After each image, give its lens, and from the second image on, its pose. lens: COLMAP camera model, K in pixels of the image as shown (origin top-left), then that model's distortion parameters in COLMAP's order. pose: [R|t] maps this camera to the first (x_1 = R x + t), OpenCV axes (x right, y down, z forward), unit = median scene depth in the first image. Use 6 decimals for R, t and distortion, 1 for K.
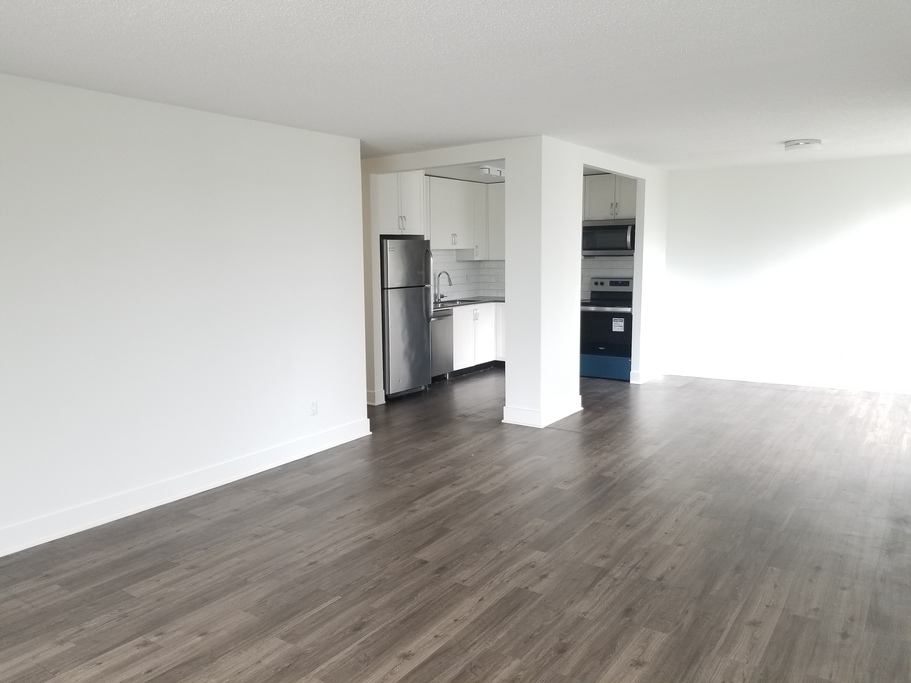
lens RADIAL K [[638.0, 0, 452.9], [0, 638.0, 337.8], [0, 0, 1]] dist [0.000334, -0.000065]
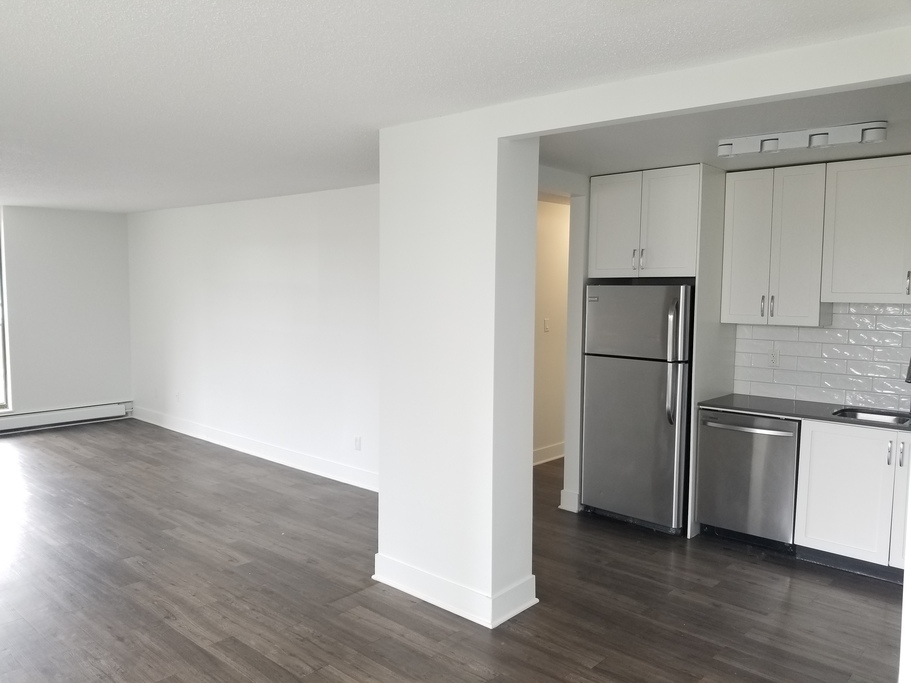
lens RADIAL K [[707.2, 0, 448.6], [0, 707.2, 338.9], [0, 0, 1]] dist [0.004930, -0.034403]
pose [[-0.080700, 0.093202, -0.992371, 1.098988], [-0.148750, 0.983343, 0.104450, -0.243958], [0.985576, 0.156044, -0.065492, 1.458811]]
